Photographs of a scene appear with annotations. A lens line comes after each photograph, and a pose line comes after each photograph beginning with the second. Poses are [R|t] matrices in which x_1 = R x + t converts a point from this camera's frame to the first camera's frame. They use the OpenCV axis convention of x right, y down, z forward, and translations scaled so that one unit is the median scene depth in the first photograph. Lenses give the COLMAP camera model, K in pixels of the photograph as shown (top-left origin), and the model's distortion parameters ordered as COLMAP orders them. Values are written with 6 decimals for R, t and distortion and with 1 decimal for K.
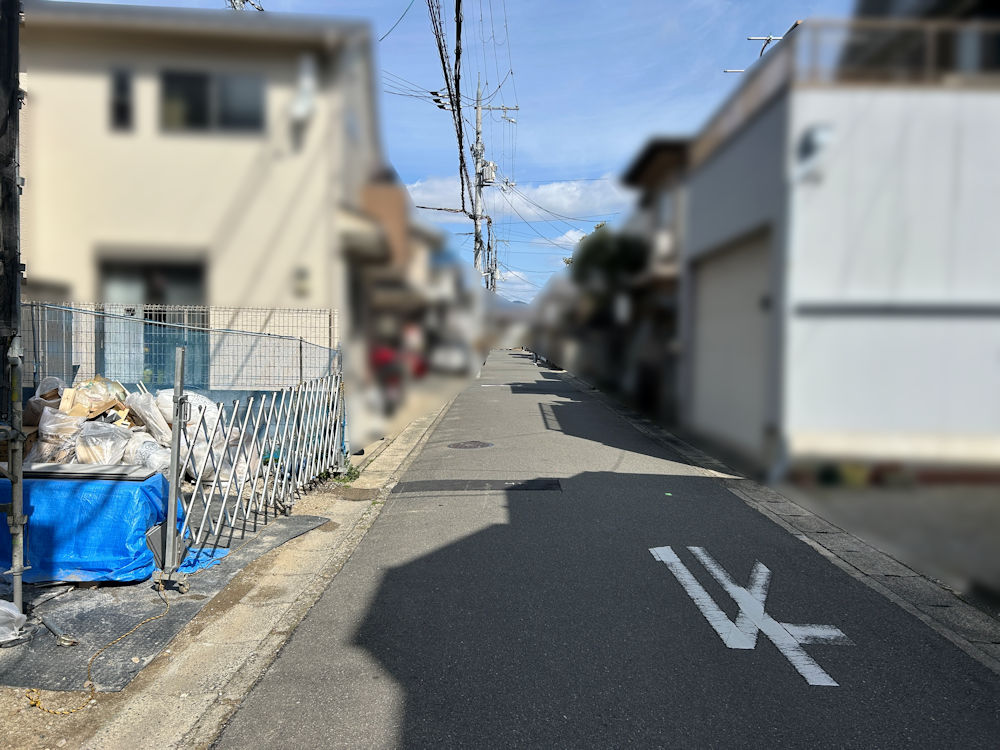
lens RADIAL K [[746.9, 0, 502.2], [0, 746.9, 375.3], [0, 0, 1]] dist [0.048274, -0.051412]
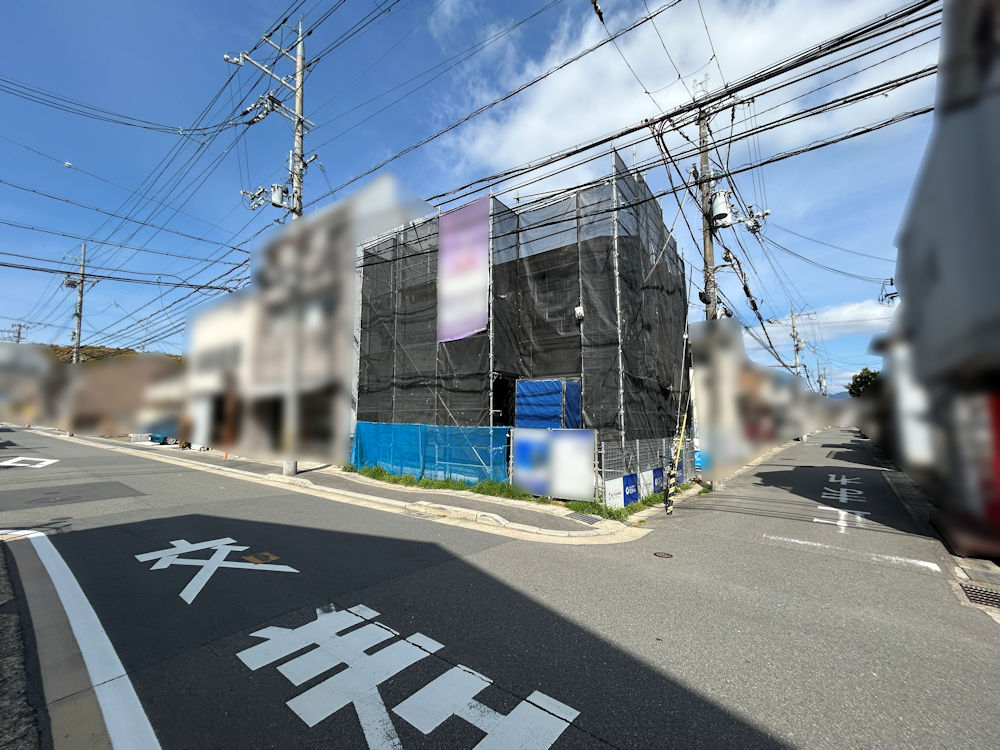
lens RADIAL K [[398.9, 0, 504.1], [0, 398.9, 375.5], [0, 0, 1]] dist [-0.007078, 0.000827]
pose [[0.763297, -0.083807, -0.640588, 0.232682], [-0.022441, 0.987512, -0.155935, 0.056318], [0.645657, 0.133400, 0.751885, -1.687682]]
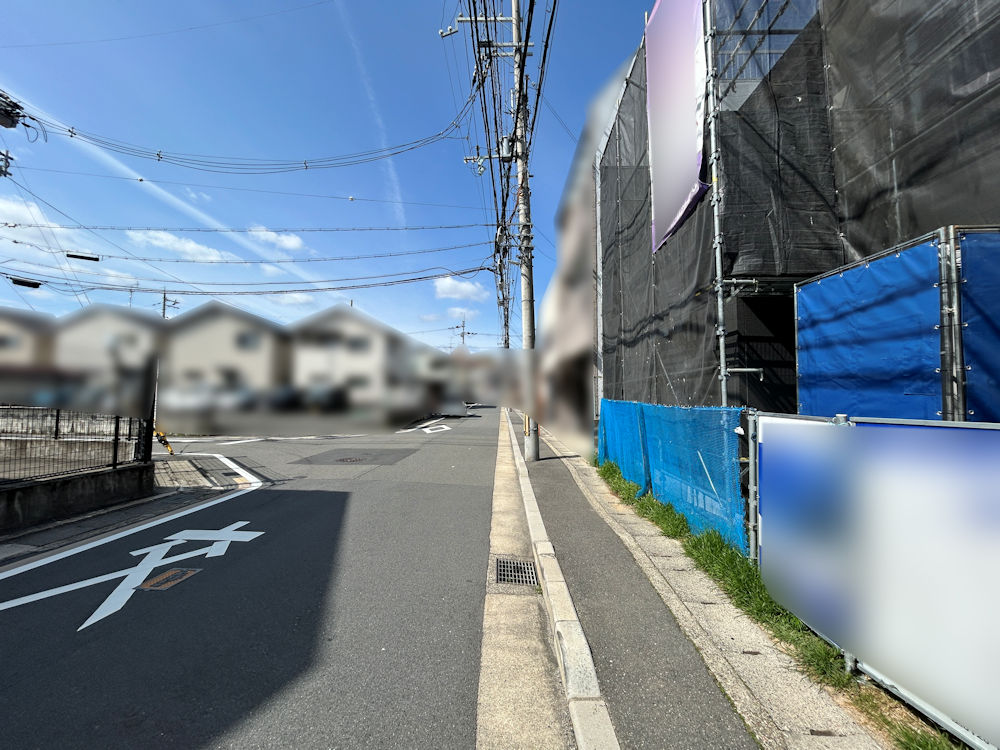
lens RADIAL K [[398.9, 0, 492.7], [0, 398.9, 377.6], [0, 0, 1]] dist [-0.007078, 0.000827]
pose [[-0.093384, -0.065086, -0.993500, -0.118868], [-0.048539, 0.996972, -0.060751, 0.022300], [0.994446, 0.042550, -0.096261, -0.854183]]
